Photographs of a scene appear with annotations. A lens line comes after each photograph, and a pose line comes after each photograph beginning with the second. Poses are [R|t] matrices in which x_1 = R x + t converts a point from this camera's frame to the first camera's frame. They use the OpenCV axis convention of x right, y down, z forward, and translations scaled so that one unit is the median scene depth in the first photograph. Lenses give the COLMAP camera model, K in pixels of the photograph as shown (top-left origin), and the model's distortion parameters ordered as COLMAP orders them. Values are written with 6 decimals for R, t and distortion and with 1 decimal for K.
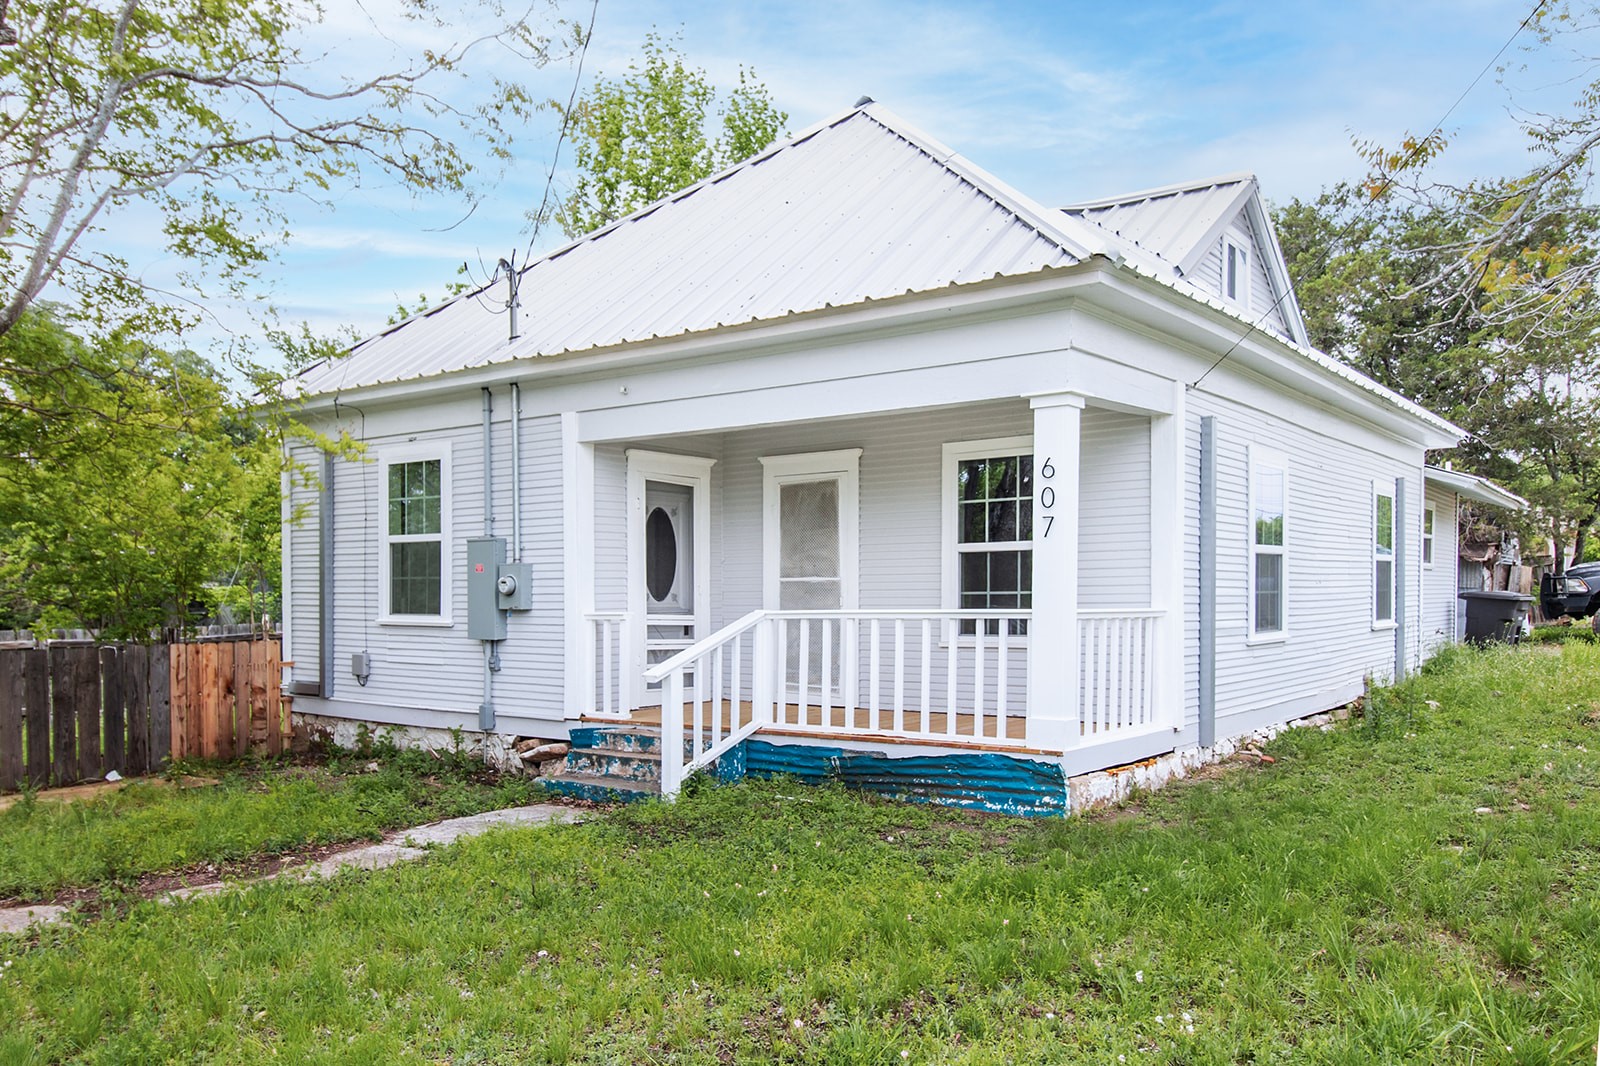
lens RADIAL K [[1264.8, 0, 780.7], [0, 1264.8, 648.4], [0, 0, 1]] dist [-0.002956, 0.005205]
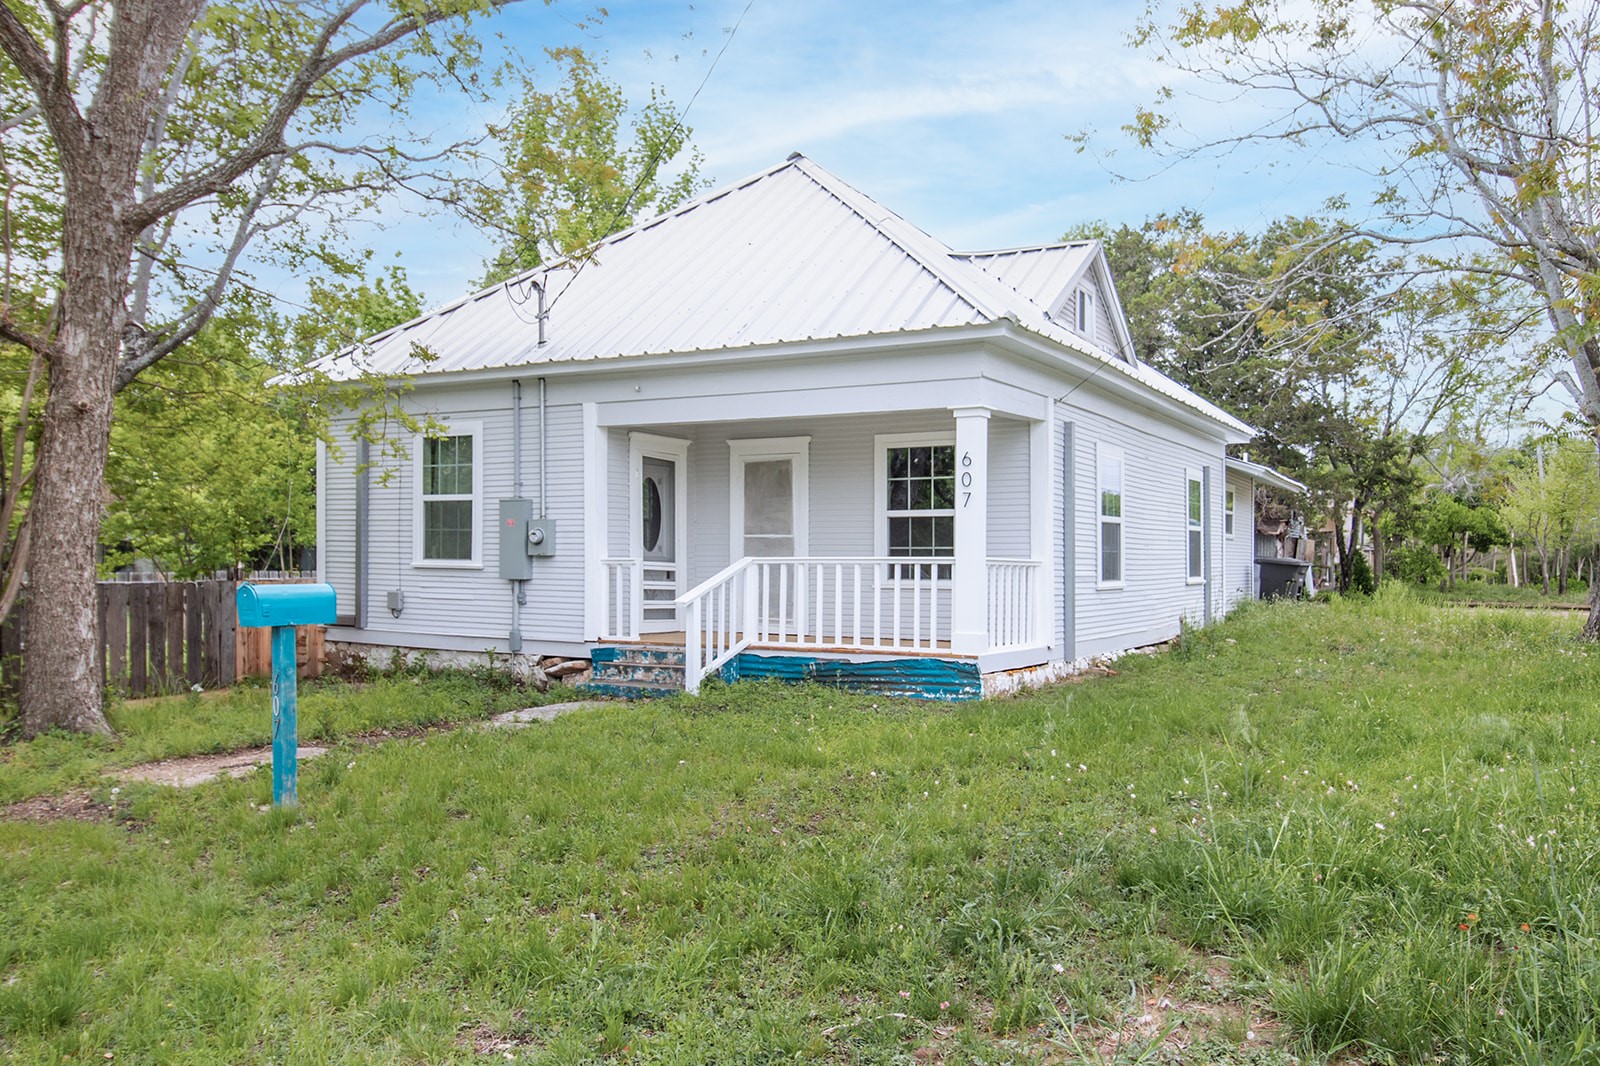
lens RADIAL K [[1264.8, 0, 800.4], [0, 1264.8, 534.8], [0, 0, 1]] dist [-0.002956, 0.005205]
pose [[0.990728, 0.017375, 0.134742, -0.116476], [-0.008802, 0.997913, -0.063963, 0.025626], [-0.135572, 0.062184, 0.988814, -0.270471]]
